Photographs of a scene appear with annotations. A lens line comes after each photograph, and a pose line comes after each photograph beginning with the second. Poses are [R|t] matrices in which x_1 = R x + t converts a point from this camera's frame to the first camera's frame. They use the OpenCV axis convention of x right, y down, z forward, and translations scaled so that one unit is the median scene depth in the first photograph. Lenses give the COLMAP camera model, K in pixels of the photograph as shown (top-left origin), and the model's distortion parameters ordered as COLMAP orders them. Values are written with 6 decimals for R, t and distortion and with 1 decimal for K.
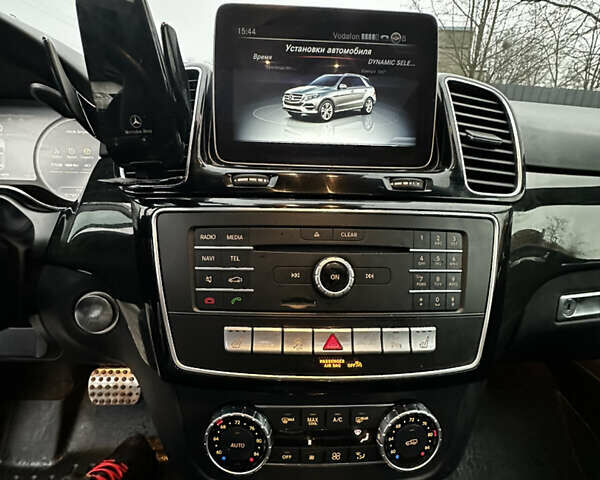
lens RADIAL K [[321.3, 0, 300.0], [0, 321.3, 240.0], [0, 0, 1]] dist [-0.002149, 0.001222]
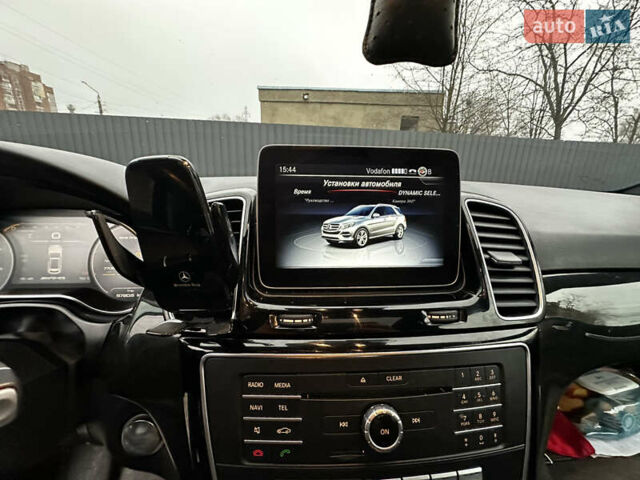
lens RADIAL K [[256.7, 0, 320.0], [0, 256.7, 240.0], [0, 0, 1]] dist [-0.000306, 0.000034]
pose [[0.999504, -0.019847, 0.024468, -0.080131], [0.021146, 0.998318, -0.053986, -0.351643], [-0.023356, 0.054476, 0.998242, 0.138805]]
